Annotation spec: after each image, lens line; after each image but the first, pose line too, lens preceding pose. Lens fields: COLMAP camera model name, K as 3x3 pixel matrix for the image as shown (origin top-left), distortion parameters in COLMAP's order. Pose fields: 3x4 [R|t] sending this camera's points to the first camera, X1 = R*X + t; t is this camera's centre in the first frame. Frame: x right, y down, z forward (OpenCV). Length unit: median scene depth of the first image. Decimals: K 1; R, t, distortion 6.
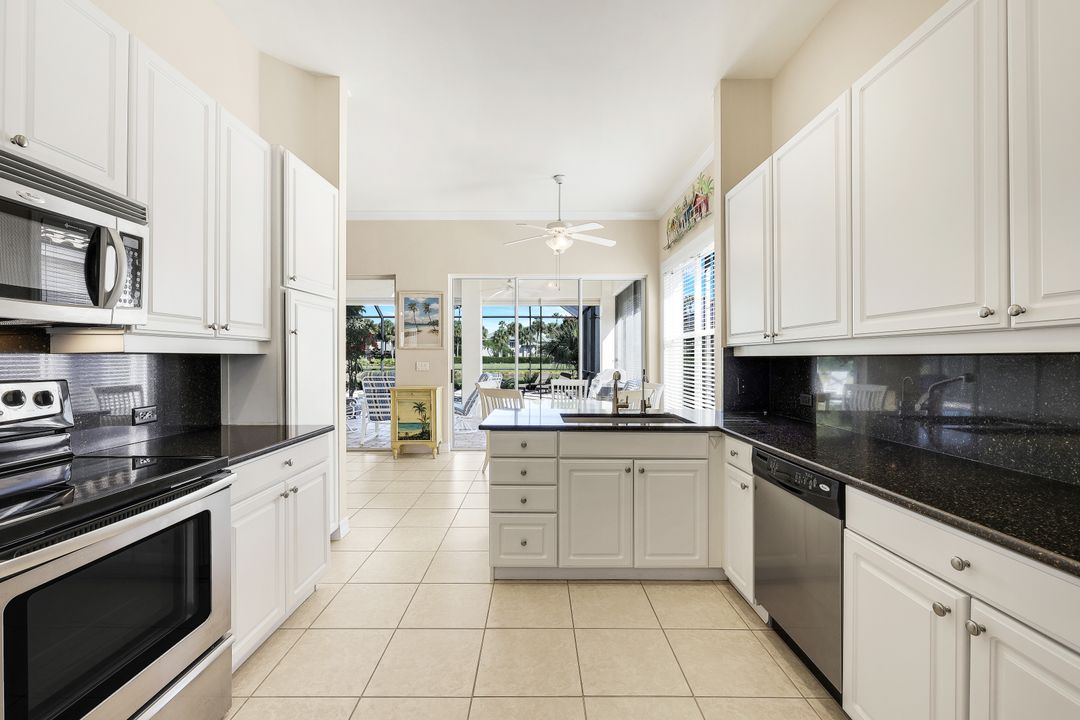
lens RADIAL K [[439.9, 0, 539.6], [0, 439.9, 358.2], [0, 0, 1]] dist [-0.001261, -0.000691]
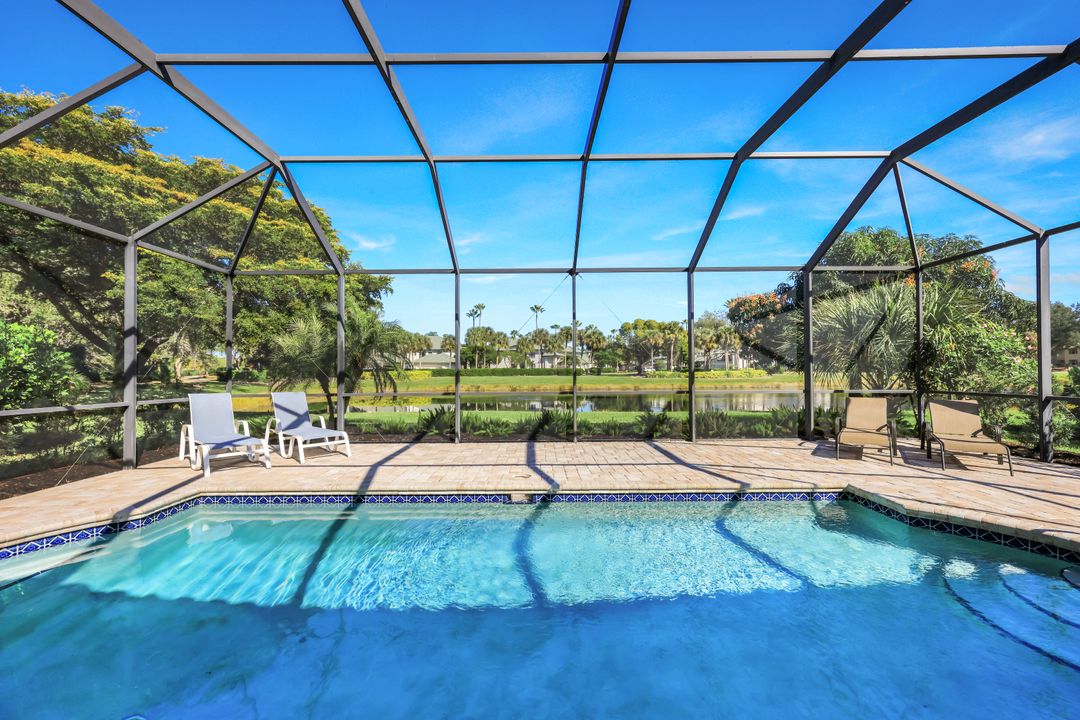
lens RADIAL K [[438.9, 0, 539.7], [0, 438.9, 364.8], [0, 0, 1]] dist [0.000373, -0.000133]
pose [[0.999982, -0.005609, -0.001956, -0.969888], [0.005585, 0.999914, -0.011844, 0.009084], [0.002023, 0.011833, 0.999928, 1.996872]]
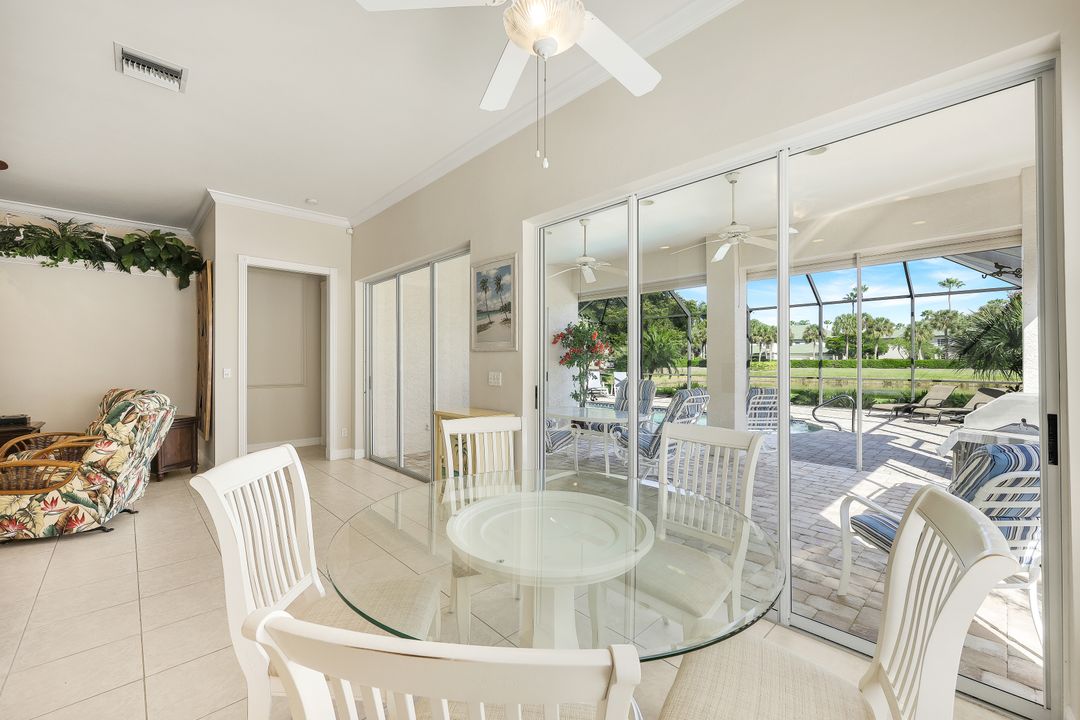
lens RADIAL K [[438.9, 0, 539.7], [0, 438.9, 364.8], [0, 0, 1]] dist [0.000373, -0.000133]
pose [[0.684142, 0.005711, -0.729327, 0.247102], [0.000484, 0.999966, 0.008284, -0.007294], [0.729349, -0.006020, 0.684115, 0.666688]]
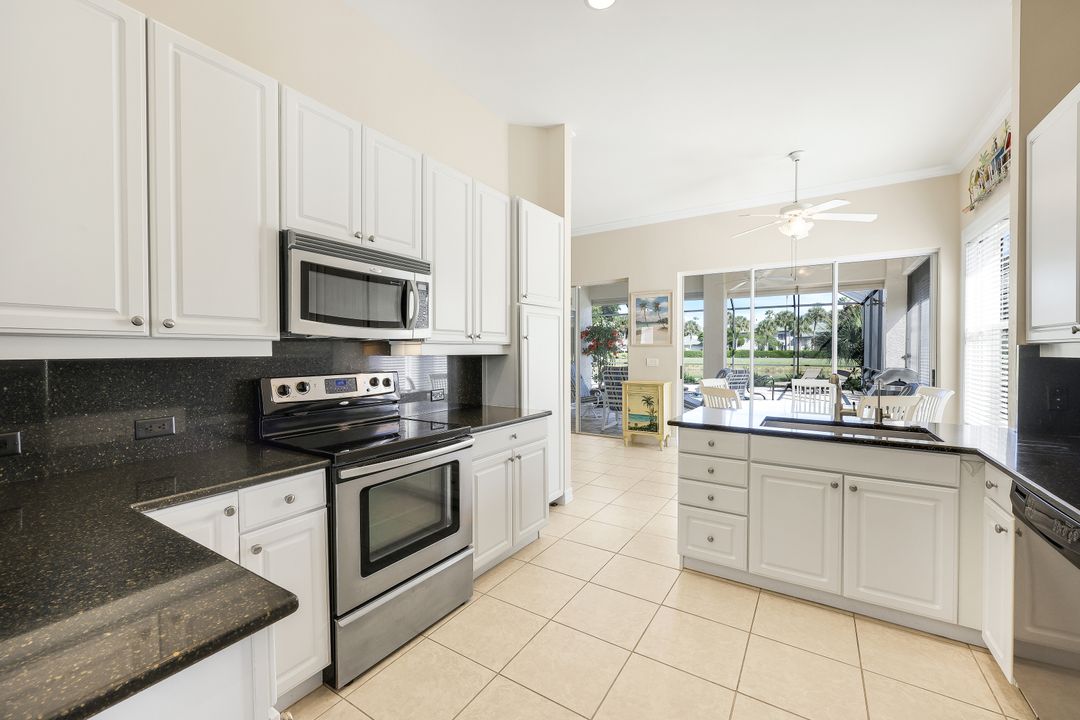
lens RADIAL K [[435.8, 0, 539.9], [0, 435.8, 359.0], [0, 0, 1]] dist [-0.001093, -0.000045]
pose [[0.841000, 0.008867, -0.540963, 0.077899], [0.000115, 0.999863, 0.016567, -0.007539], [0.541035, -0.013995, 0.840883, -0.028570]]
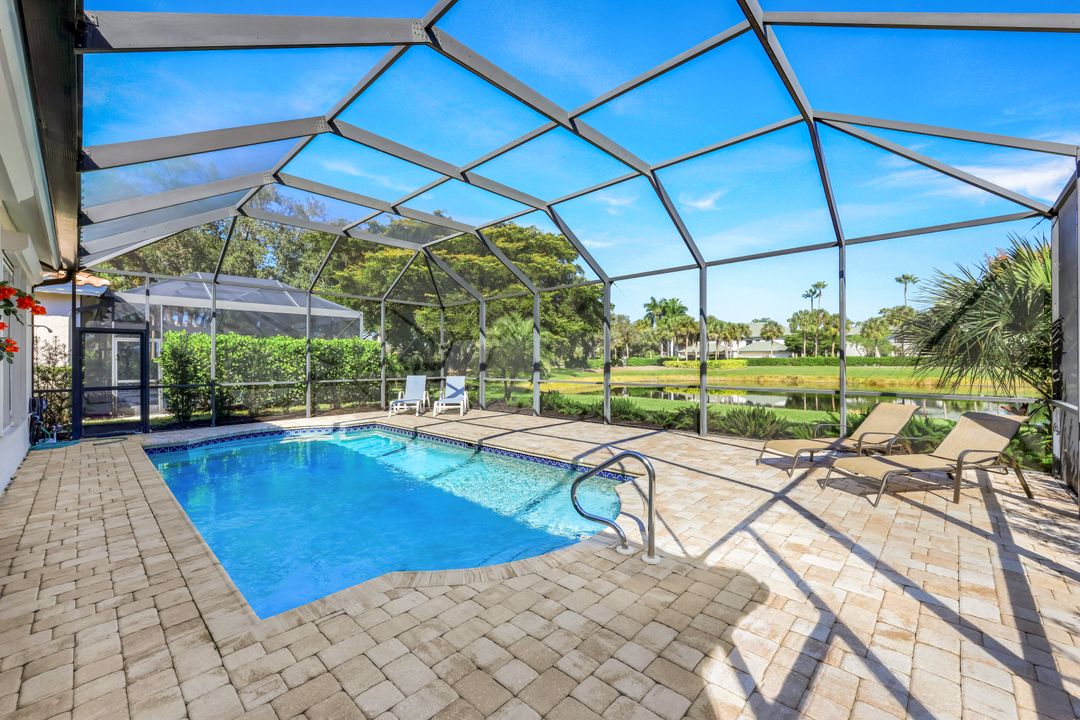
lens RADIAL K [[435.8, 0, 539.9], [0, 435.8, 359.0], [0, 0, 1]] dist [-0.001093, -0.000045]
pose [[0.721054, -0.006047, -0.692853, 0.155520], [0.005577, 0.999980, -0.002924, -0.005494], [0.692857, -0.001756, 0.721073, 2.030970]]
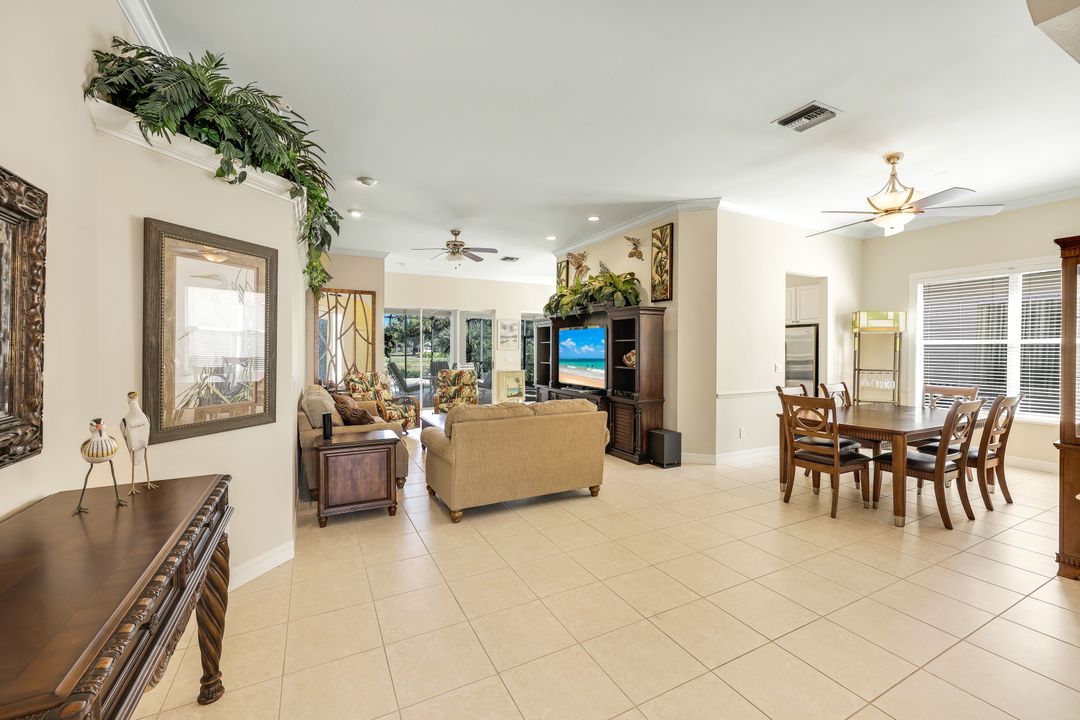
lens RADIAL K [[437.1, 0, 538.9], [0, 437.1, 353.2], [0, 0, 1]] dist [0.001620, -0.000097]
pose [[0.890749, -0.000733, 0.454496, -1.078255], [-0.002920, 0.999969, 0.007335, -0.023248], [-0.454487, -0.007861, 0.890719, -0.781840]]
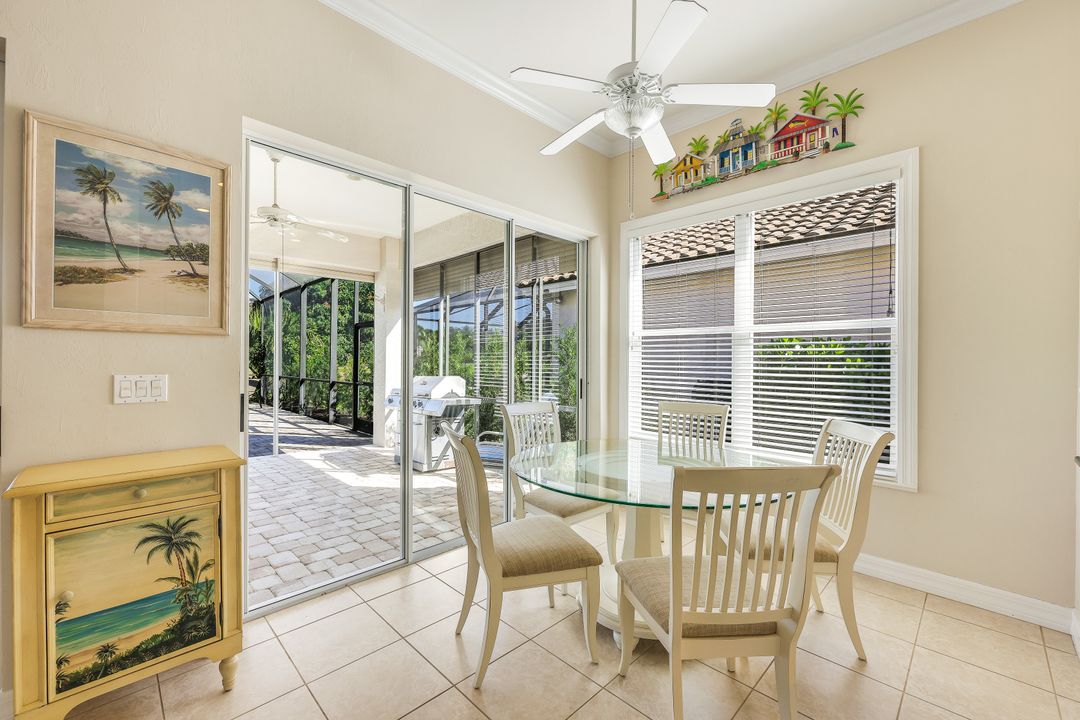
lens RADIAL K [[435.8, 0, 539.9], [0, 435.8, 359.0], [0, 0, 1]] dist [-0.001093, -0.000045]
pose [[0.711730, 0.004987, 0.702435, -0.302032], [-0.005728, 0.999983, -0.001295, -0.003306], [-0.702430, -0.003102, 0.711746, 0.637504]]
